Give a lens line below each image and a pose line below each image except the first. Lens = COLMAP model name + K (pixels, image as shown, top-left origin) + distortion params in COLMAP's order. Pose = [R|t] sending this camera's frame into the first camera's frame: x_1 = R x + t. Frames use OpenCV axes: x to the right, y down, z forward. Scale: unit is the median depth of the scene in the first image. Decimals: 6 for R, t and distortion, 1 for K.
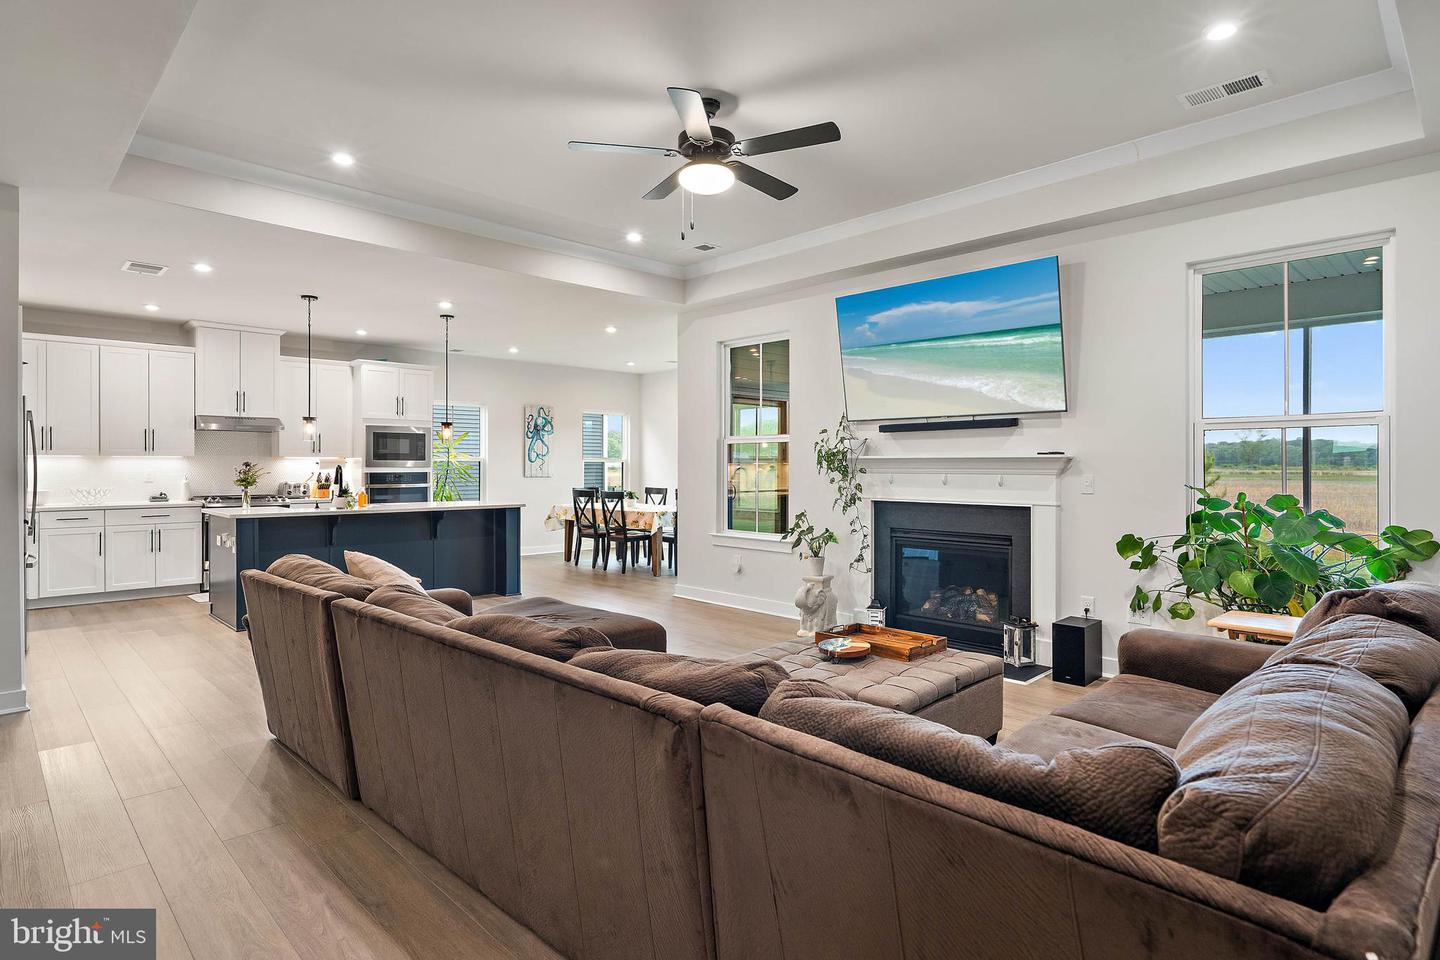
lens RADIAL K [[753.2, 0, 717.7], [0, 753.2, 452.2], [0, 0, 1]] dist [0.002108, 0.000251]
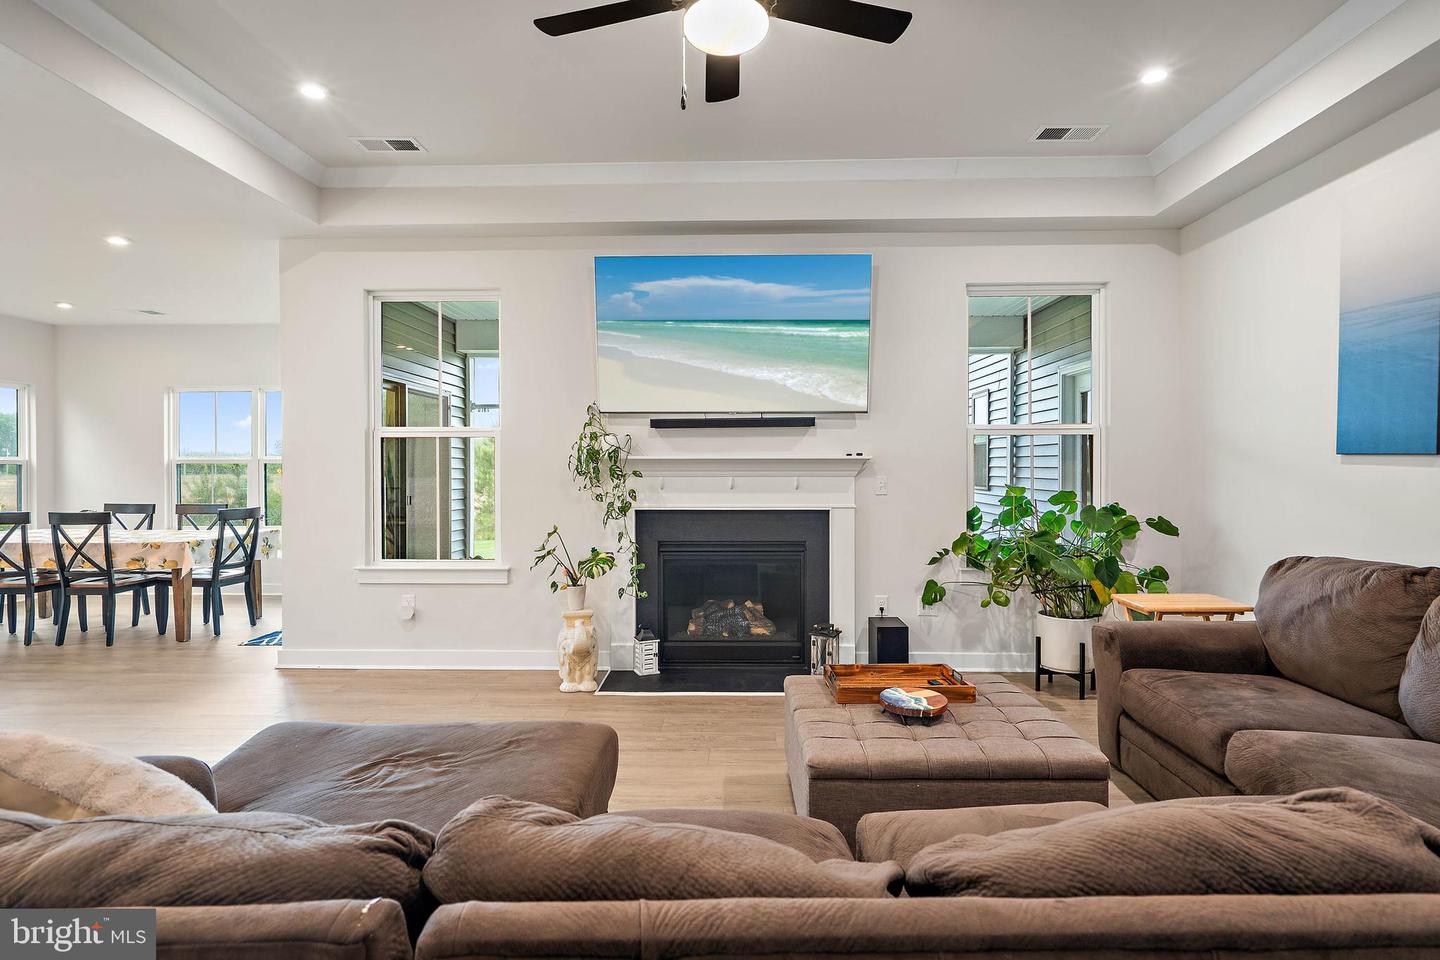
lens RADIAL K [[764.1, 0, 720.0], [0, 764.1, 480.0], [0, 0, 1]] dist [0.000378, 0.000267]
pose [[0.723162, -0.012489, 0.690565, -0.199038], [-0.009330, 0.999569, 0.027848, 0.005086], [-0.690615, -0.026582, 0.722734, 0.219911]]
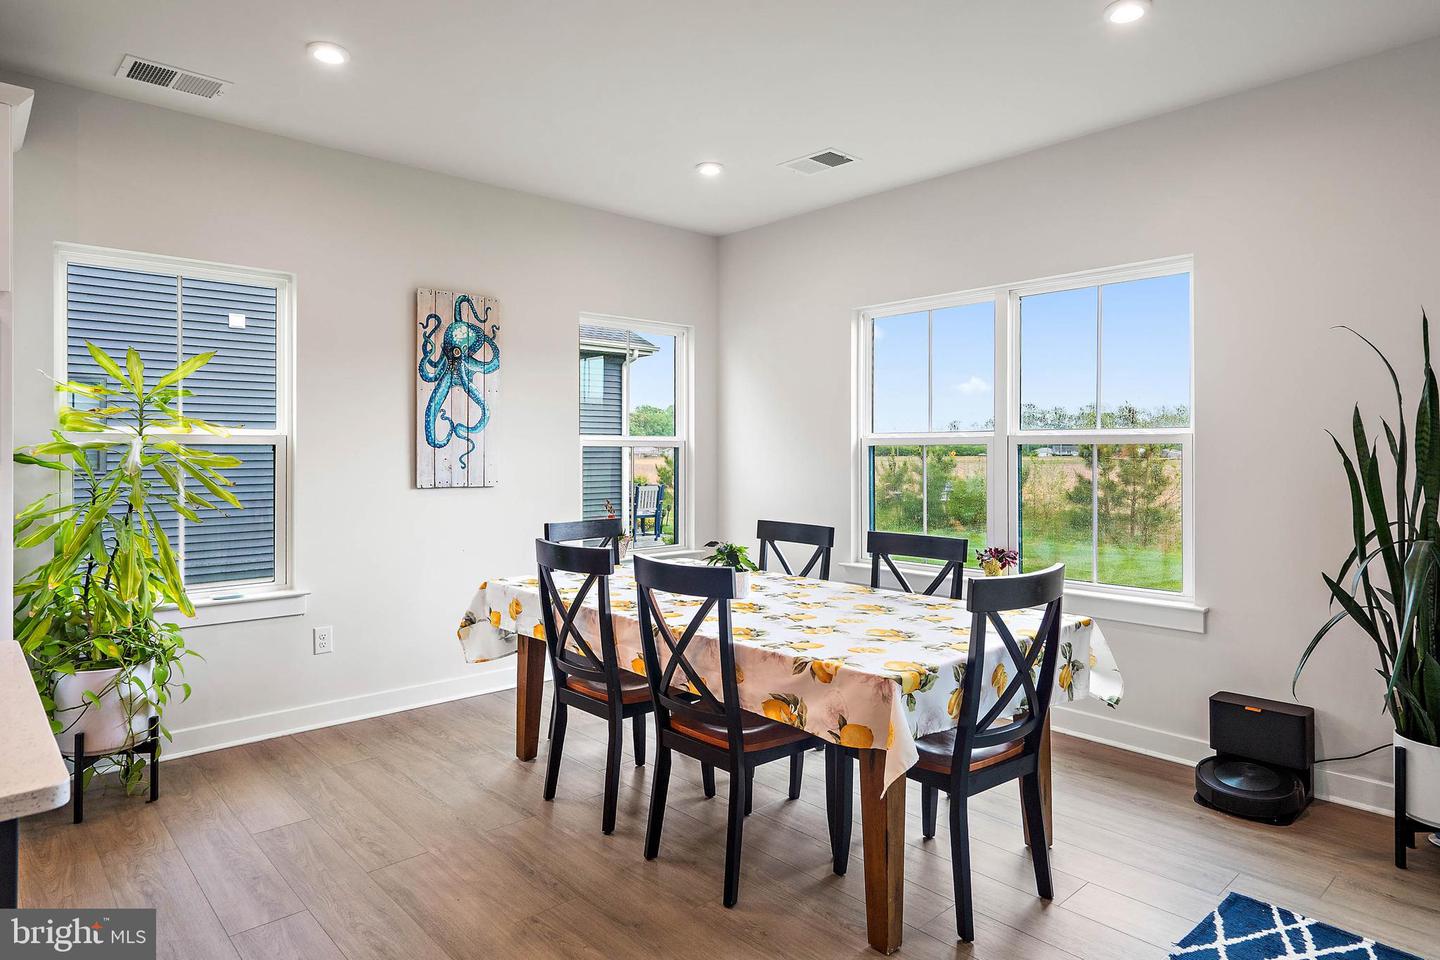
lens RADIAL K [[827.9, 0, 719.0], [0, 827.9, 451.0], [0, 0, 1]] dist [0.000908, -0.000488]
pose [[0.999525, -0.001750, -0.030757, -0.123510], [0.002251, 0.999865, 0.016262, 0.011144], [0.030724, -0.016324, 0.999395, 0.753845]]
